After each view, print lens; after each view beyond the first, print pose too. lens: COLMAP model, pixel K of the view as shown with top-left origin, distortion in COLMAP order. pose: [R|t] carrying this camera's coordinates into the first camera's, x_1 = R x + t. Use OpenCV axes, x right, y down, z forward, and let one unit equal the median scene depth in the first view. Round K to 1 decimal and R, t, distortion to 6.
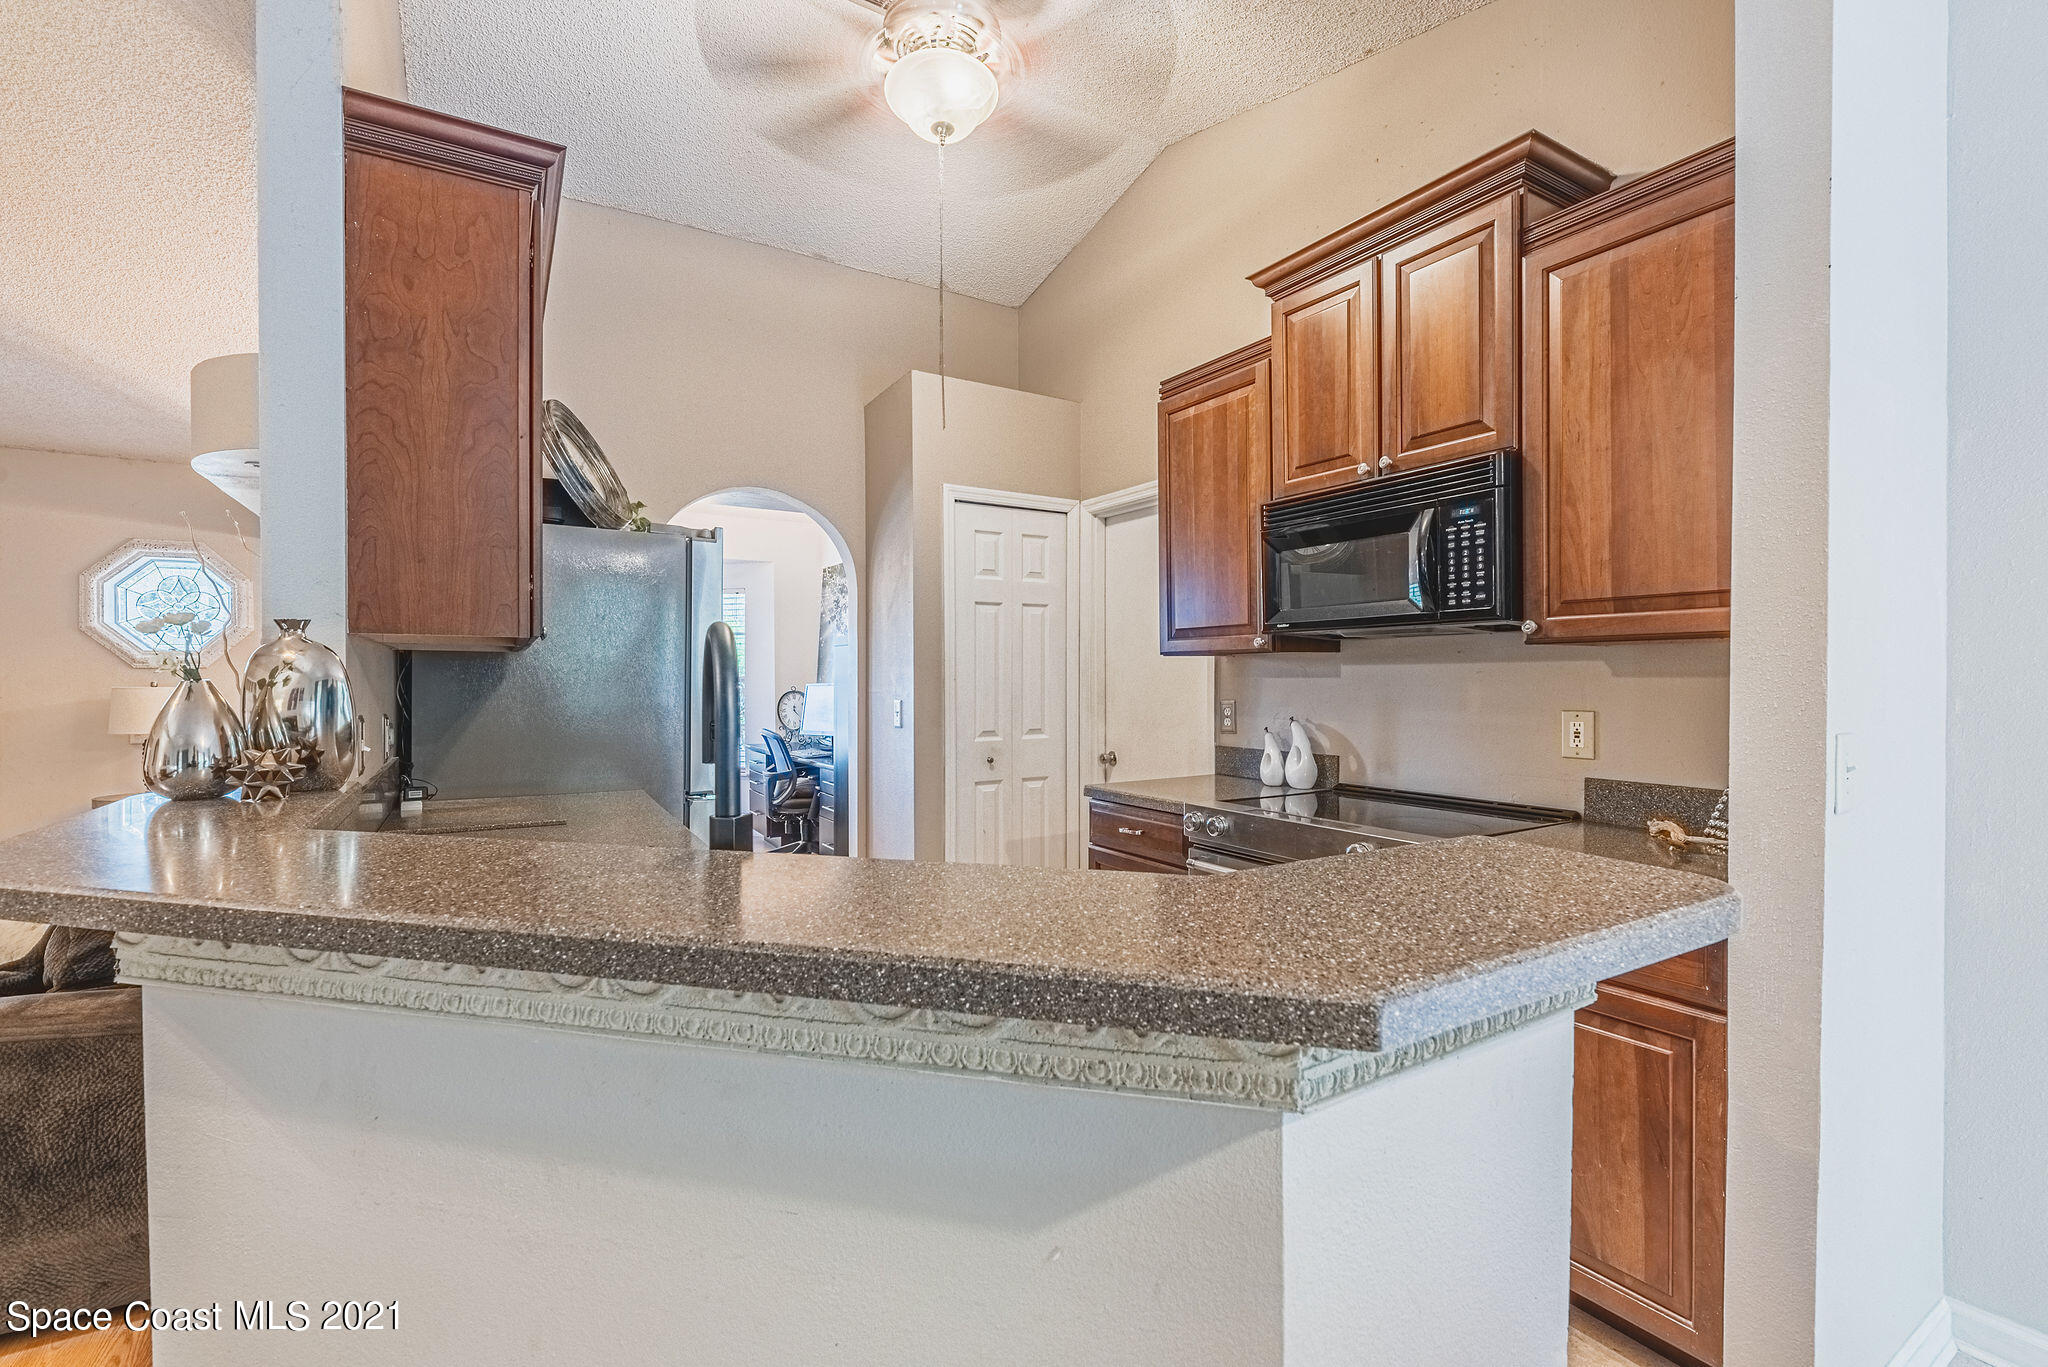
lens RADIAL K [[890.2, 0, 1024.0], [0, 890.2, 683.5], [0, 0, 1]] dist [-0.000336, -0.000171]
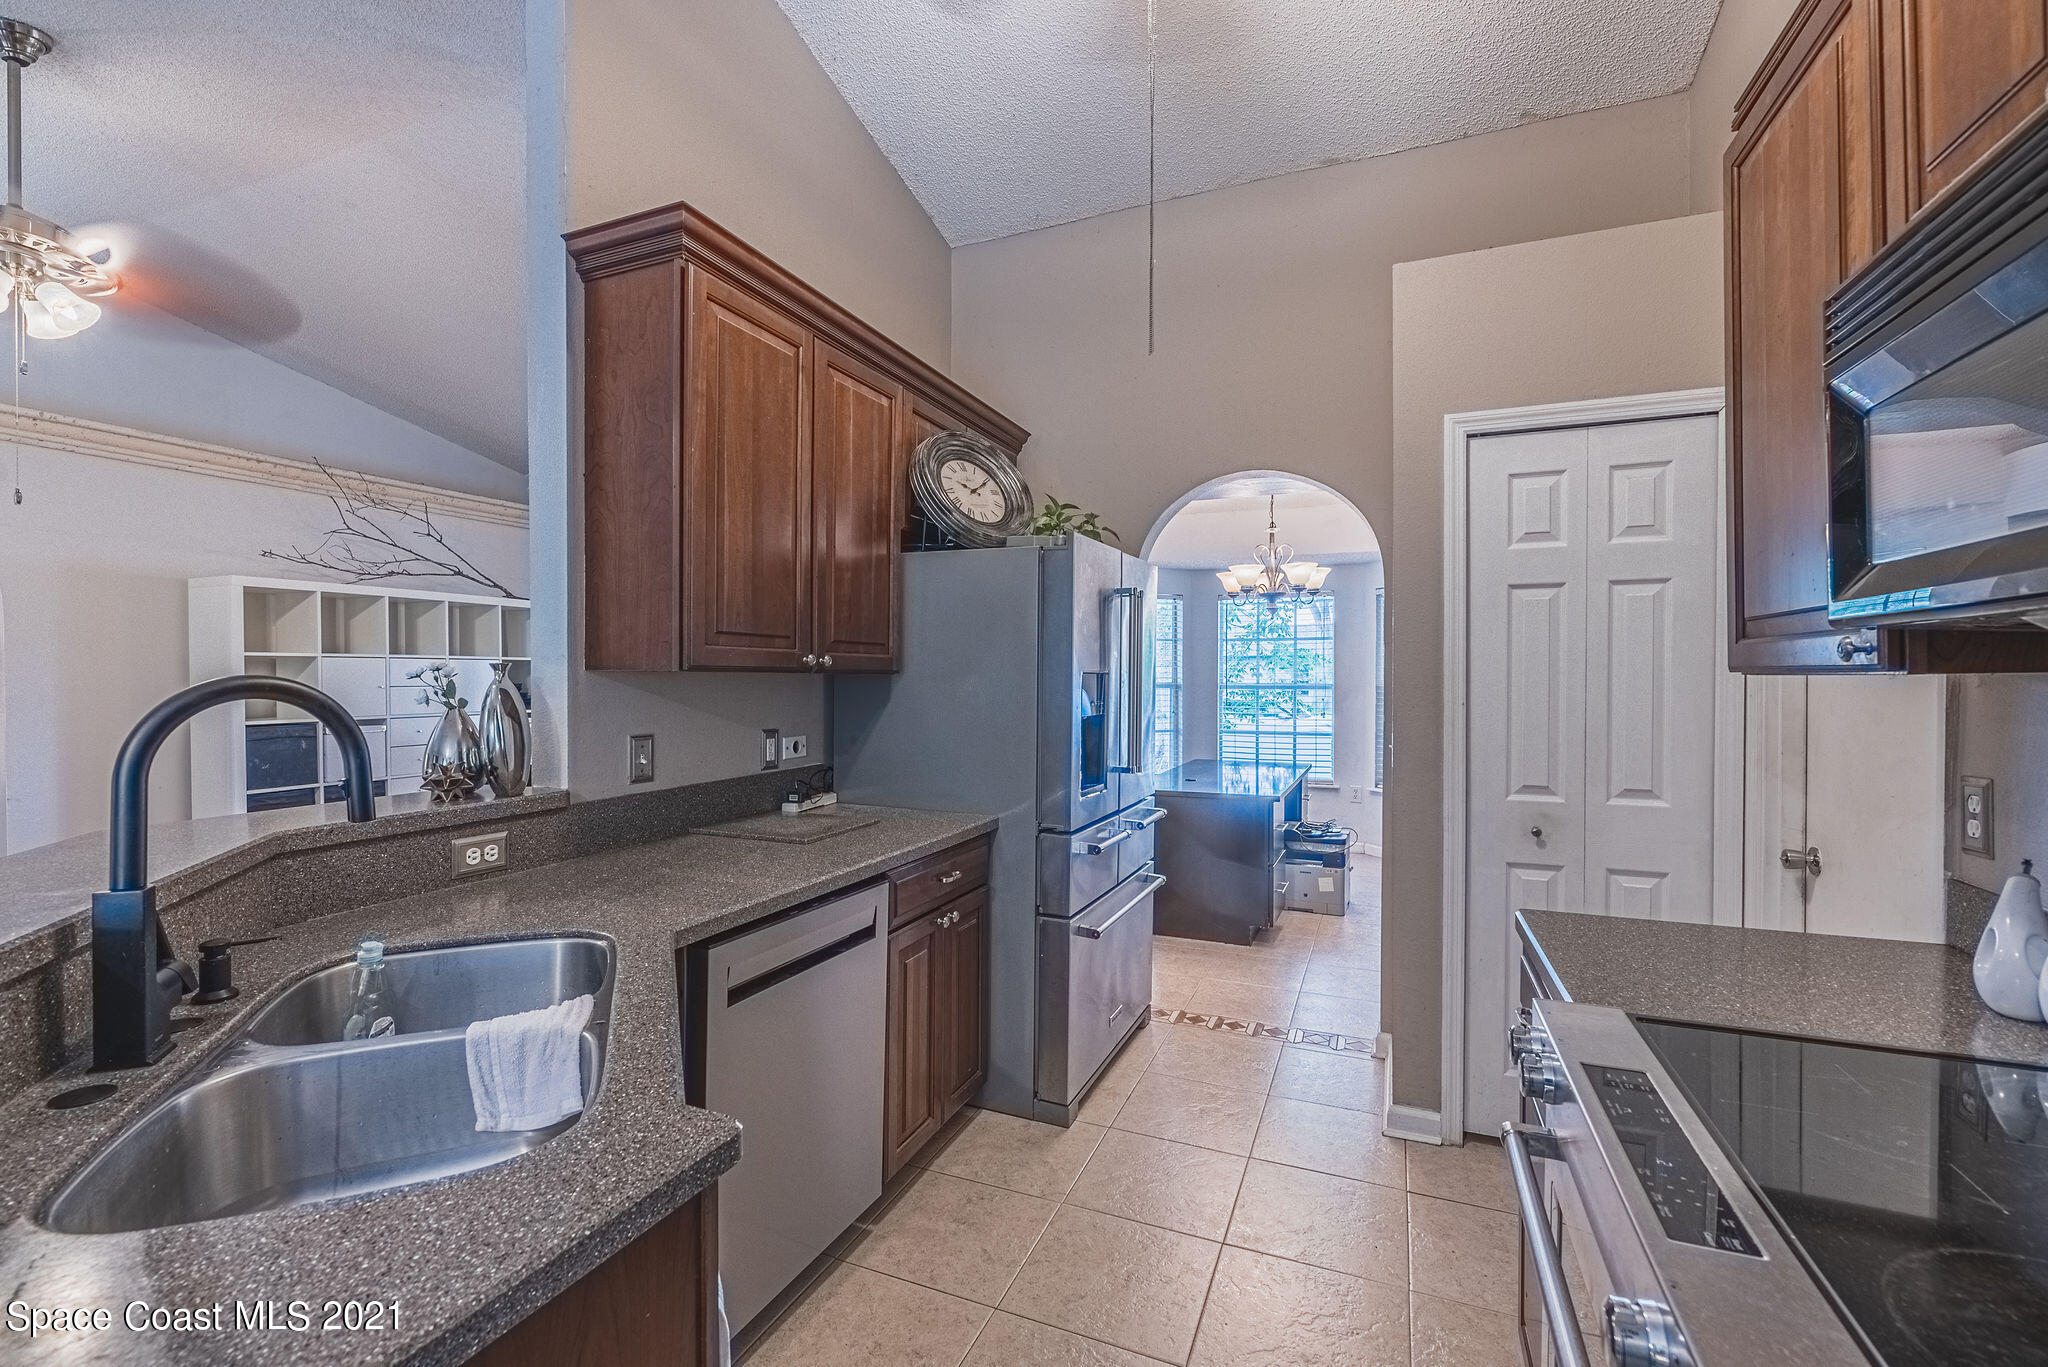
lens RADIAL K [[890.2, 0, 1024.0], [0, 890.2, 683.5], [0, 0, 1]] dist [-0.000336, -0.000171]
pose [[0.580806, 0.009348, -0.813988, 0.299284], [-0.008334, 0.999950, 0.005537, -0.023020], [0.813999, 0.003568, 0.580855, 0.374811]]
